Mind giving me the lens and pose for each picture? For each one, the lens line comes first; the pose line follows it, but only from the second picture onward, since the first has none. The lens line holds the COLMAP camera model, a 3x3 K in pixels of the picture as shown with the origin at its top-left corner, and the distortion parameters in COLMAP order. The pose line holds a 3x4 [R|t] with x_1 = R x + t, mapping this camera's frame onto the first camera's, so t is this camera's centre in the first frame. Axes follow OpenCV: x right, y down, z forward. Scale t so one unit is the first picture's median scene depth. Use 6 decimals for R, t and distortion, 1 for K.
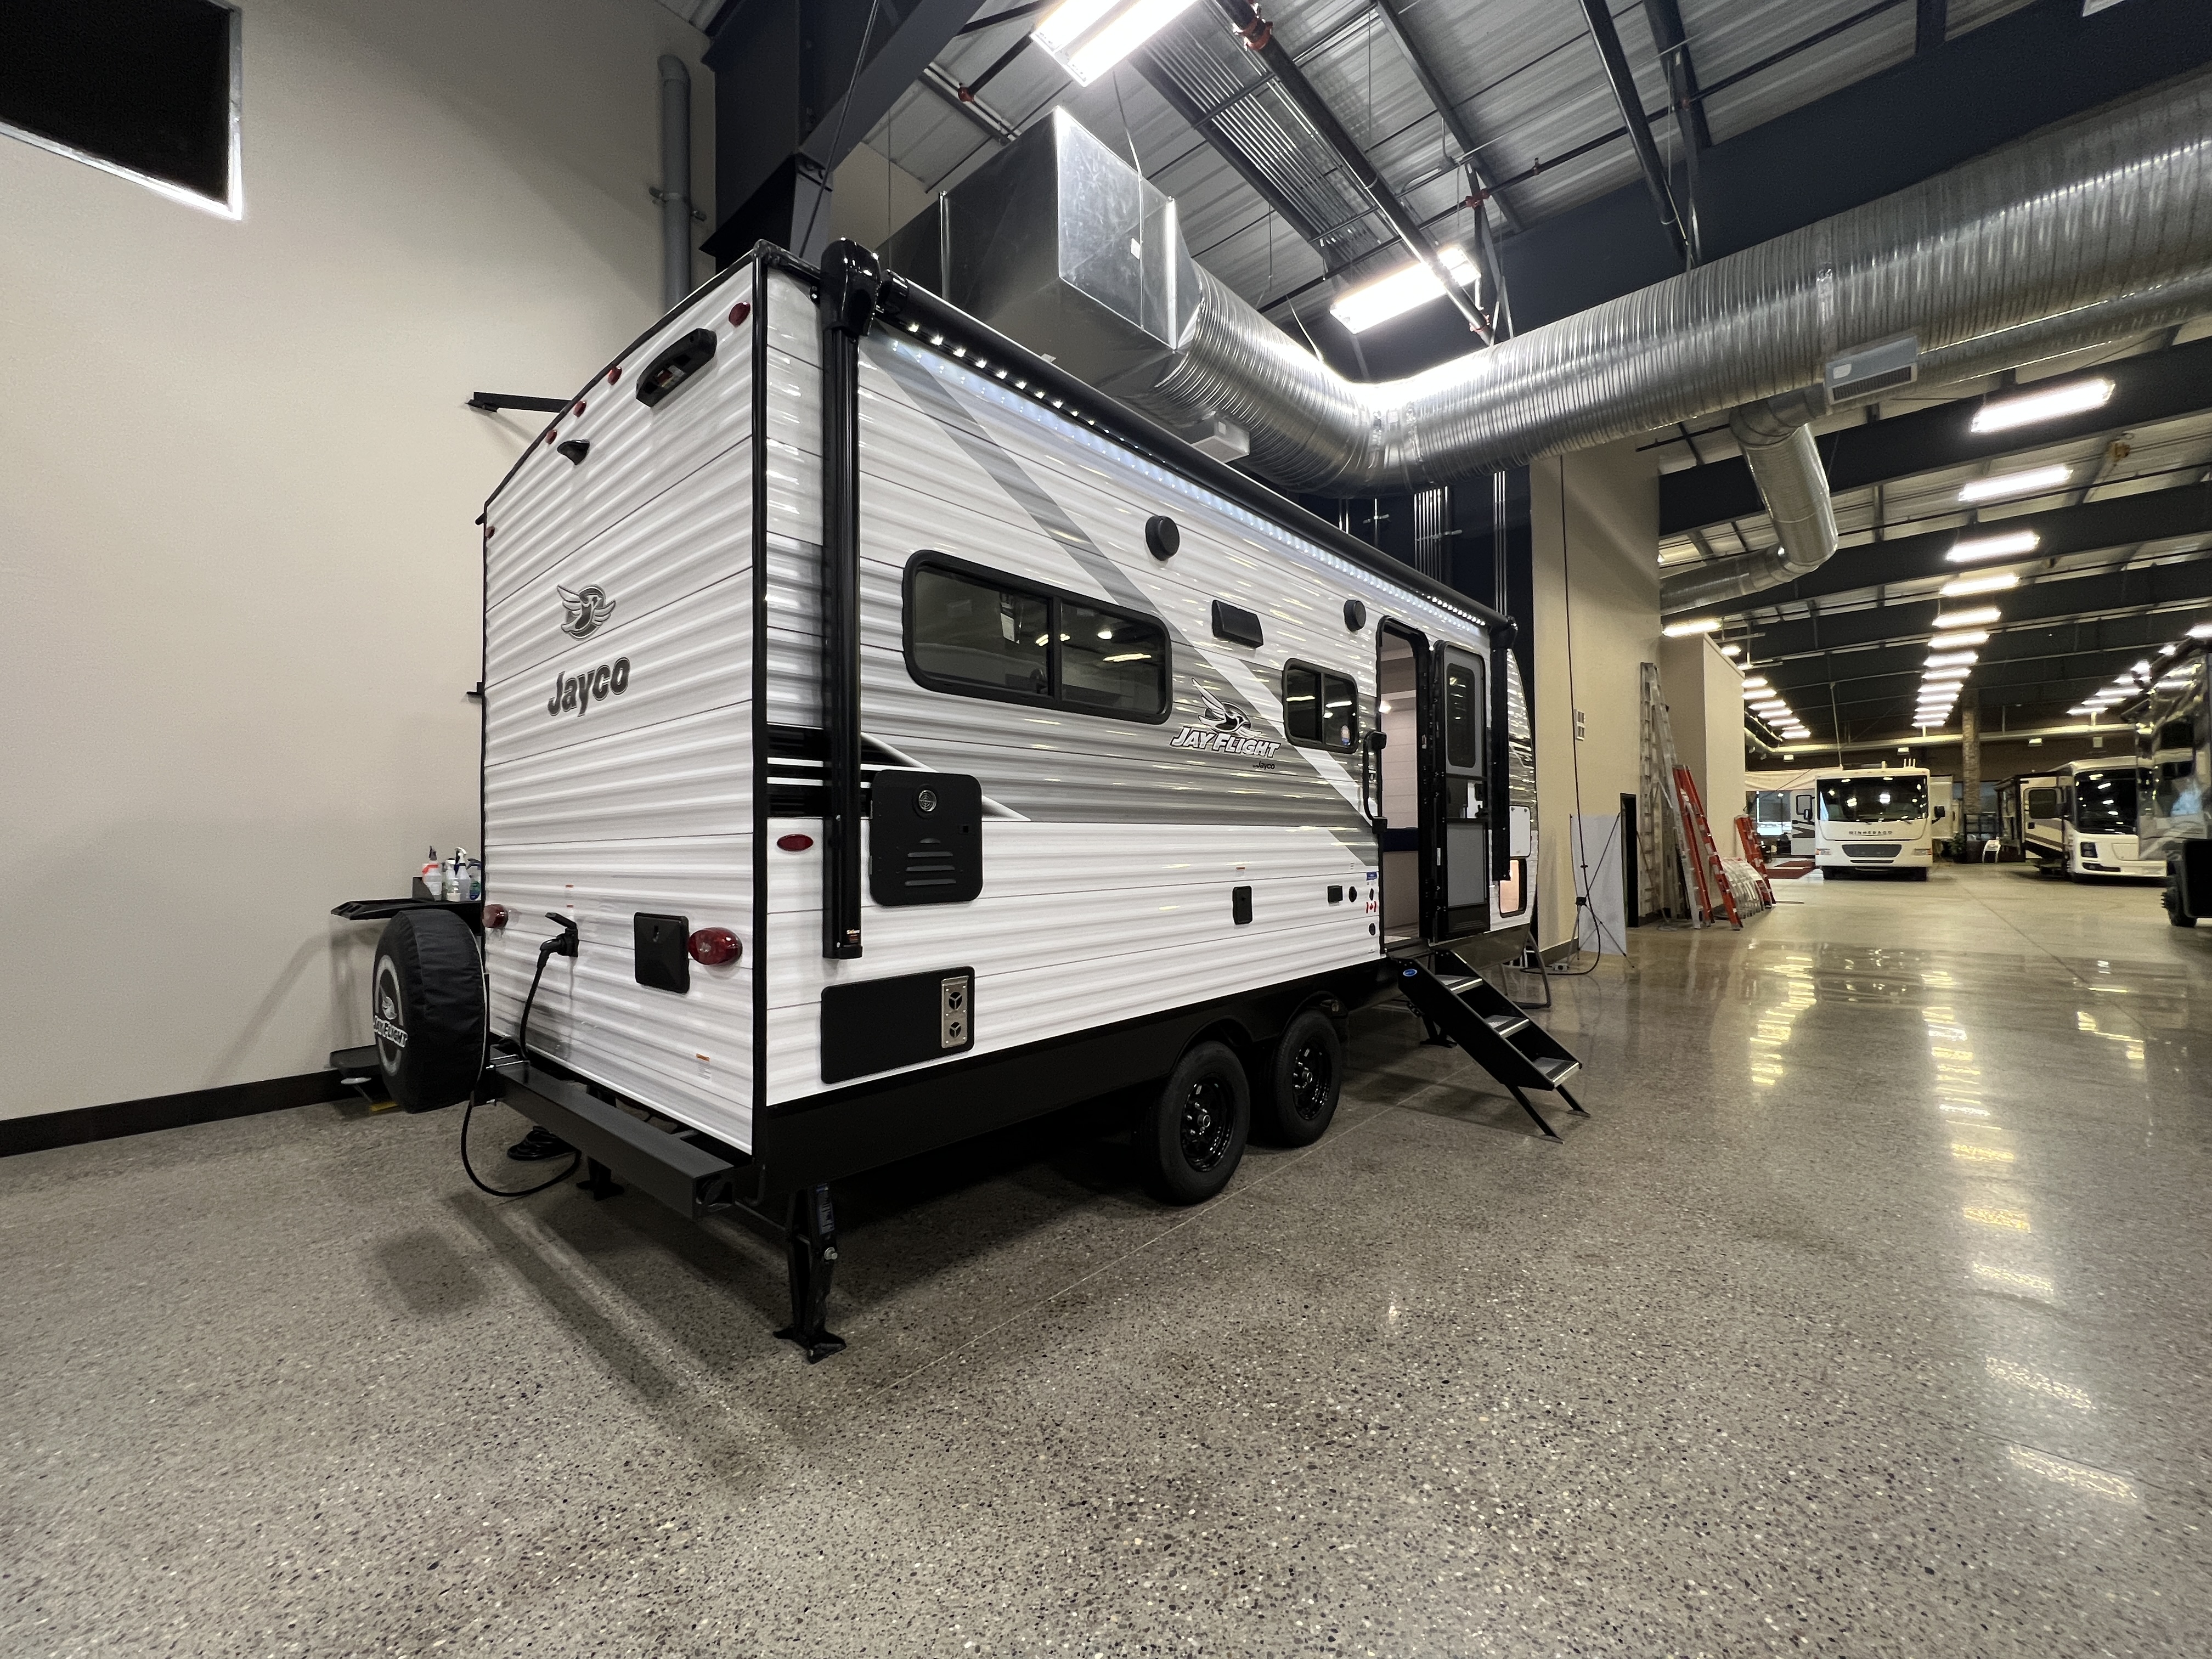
lens RADIAL K [[883.0, 0, 1102.2], [0, 883.0, 828.4], [0, 0, 1]] dist [-0.001050, -0.000645]
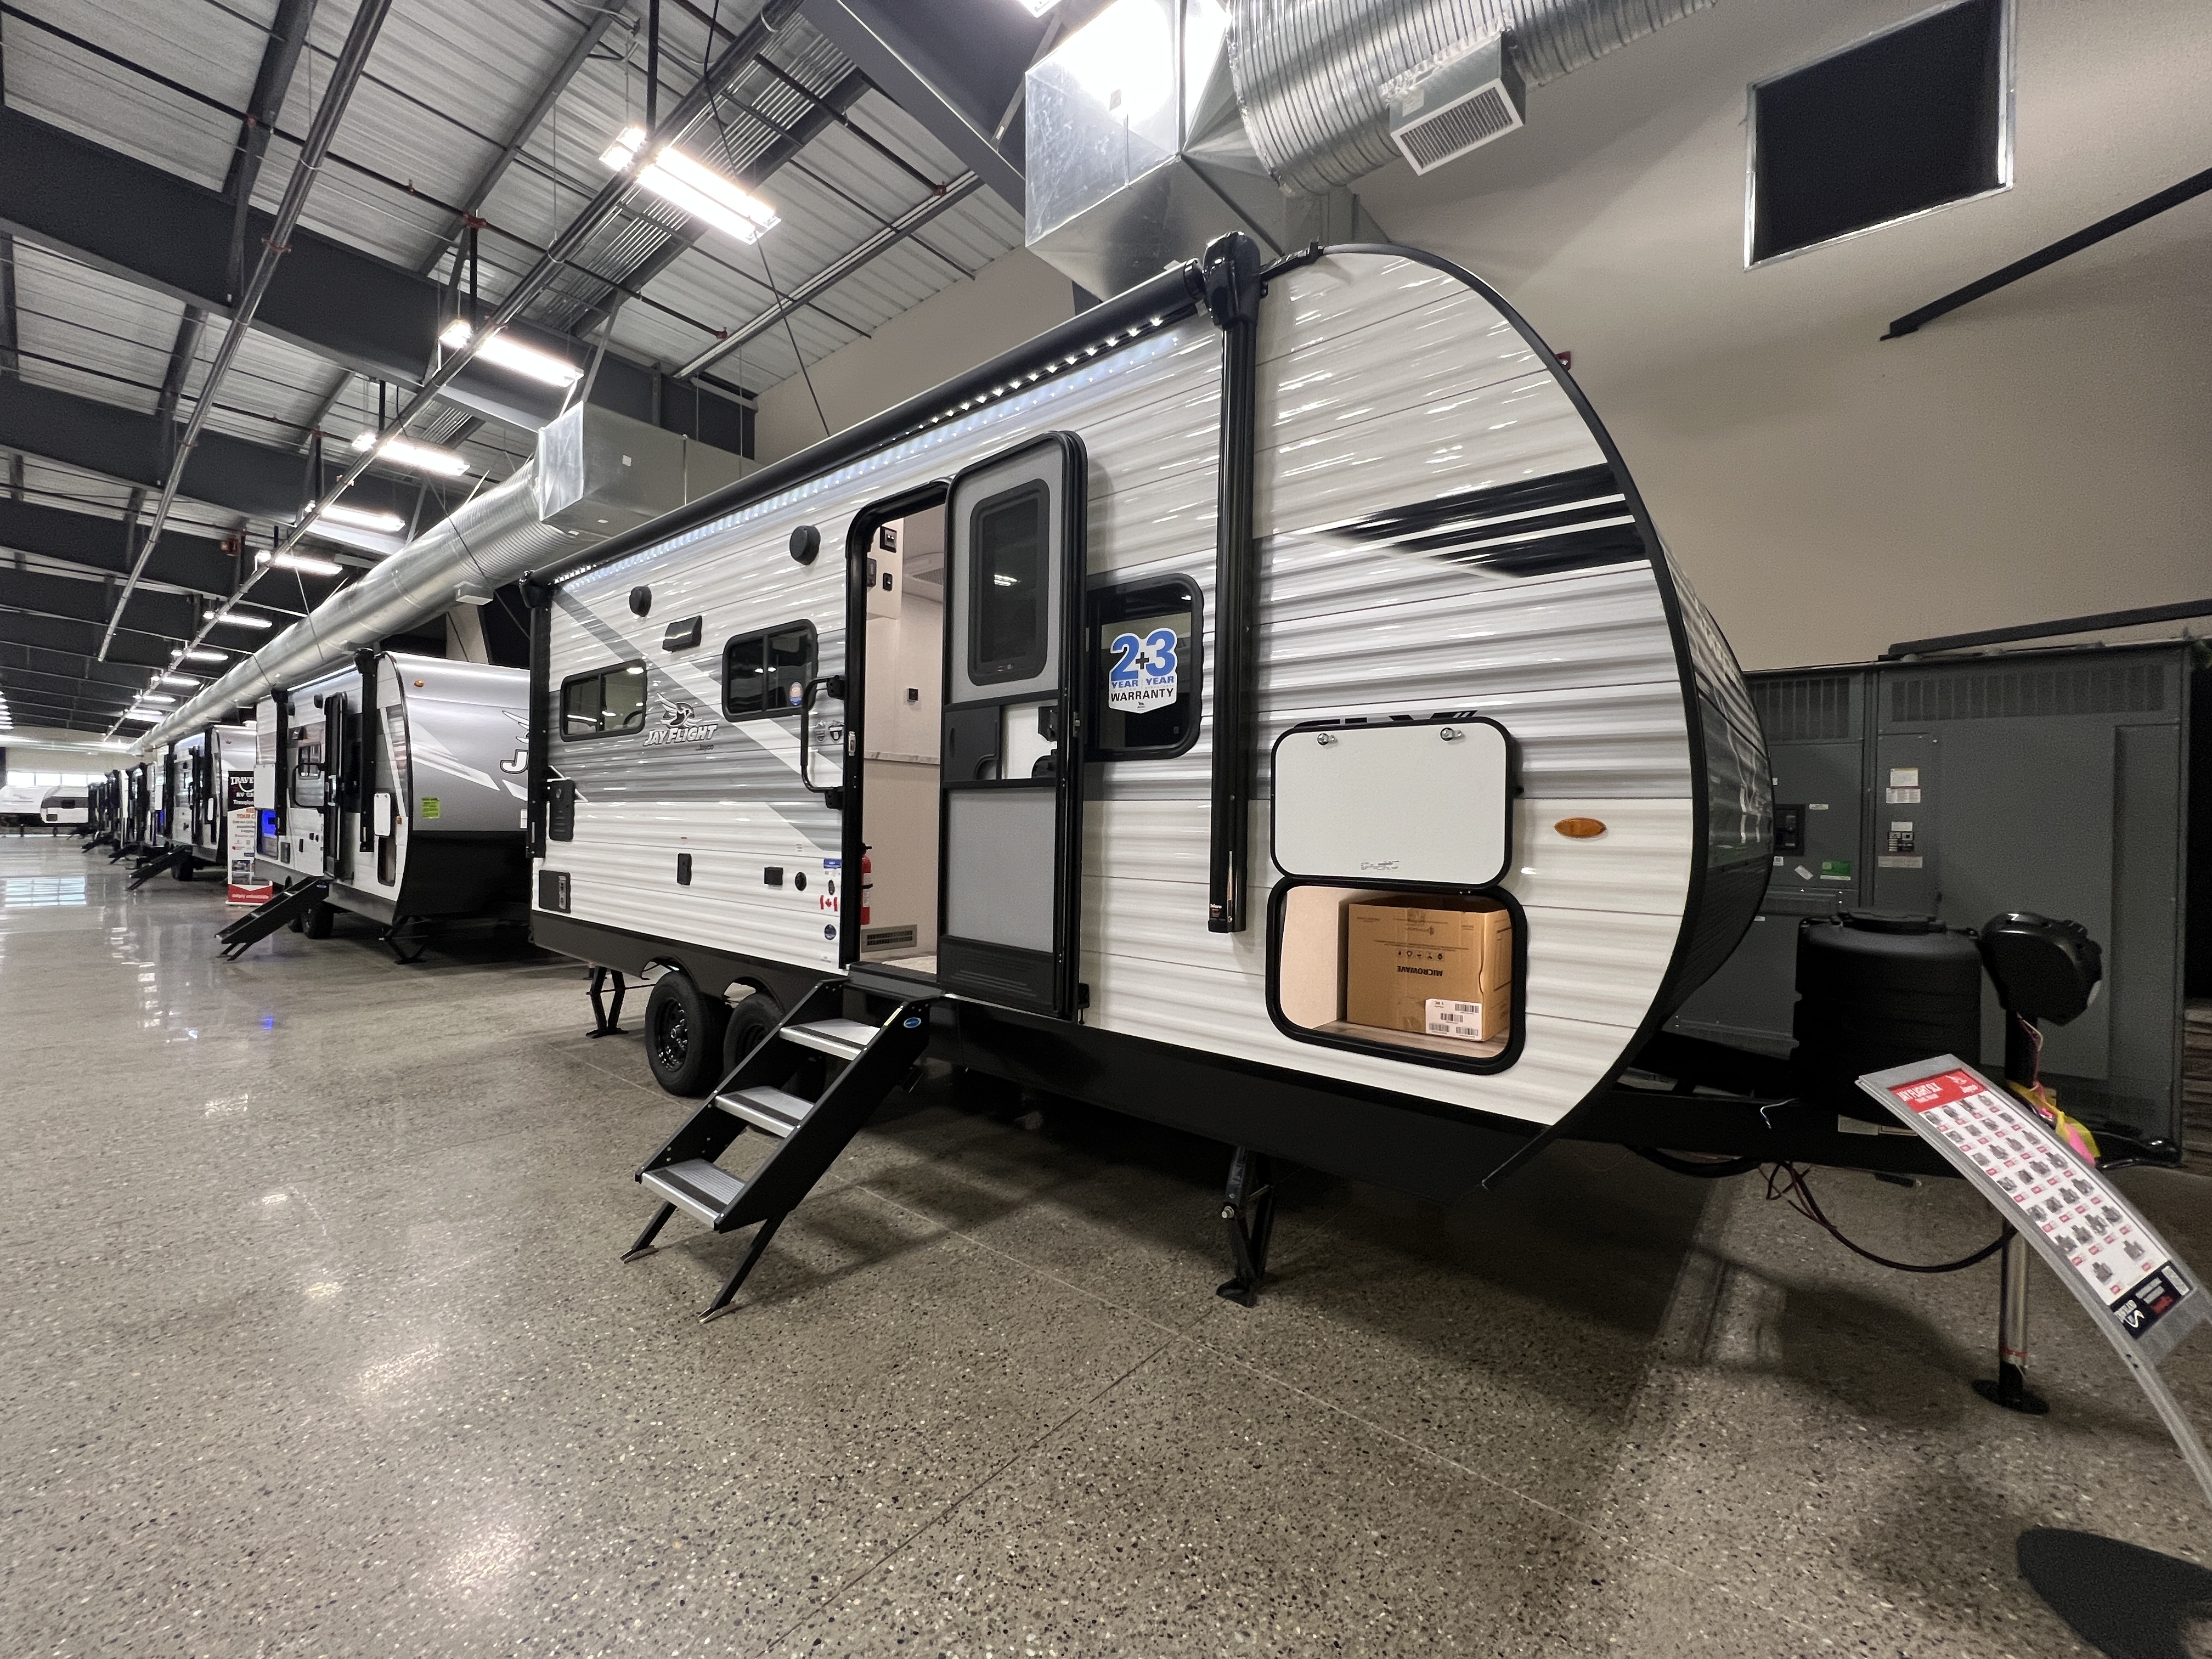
lens RADIAL K [[883.0, 0, 1101.2], [0, 883.0, 828.1], [0, 0, 1]] dist [-0.001050, -0.000645]
pose [[0.036687, 0.010845, -0.999268, 1.289247], [-0.005875, 0.999926, 0.010636, 0.015207], [0.999310, 0.005480, 0.036748, 1.429040]]
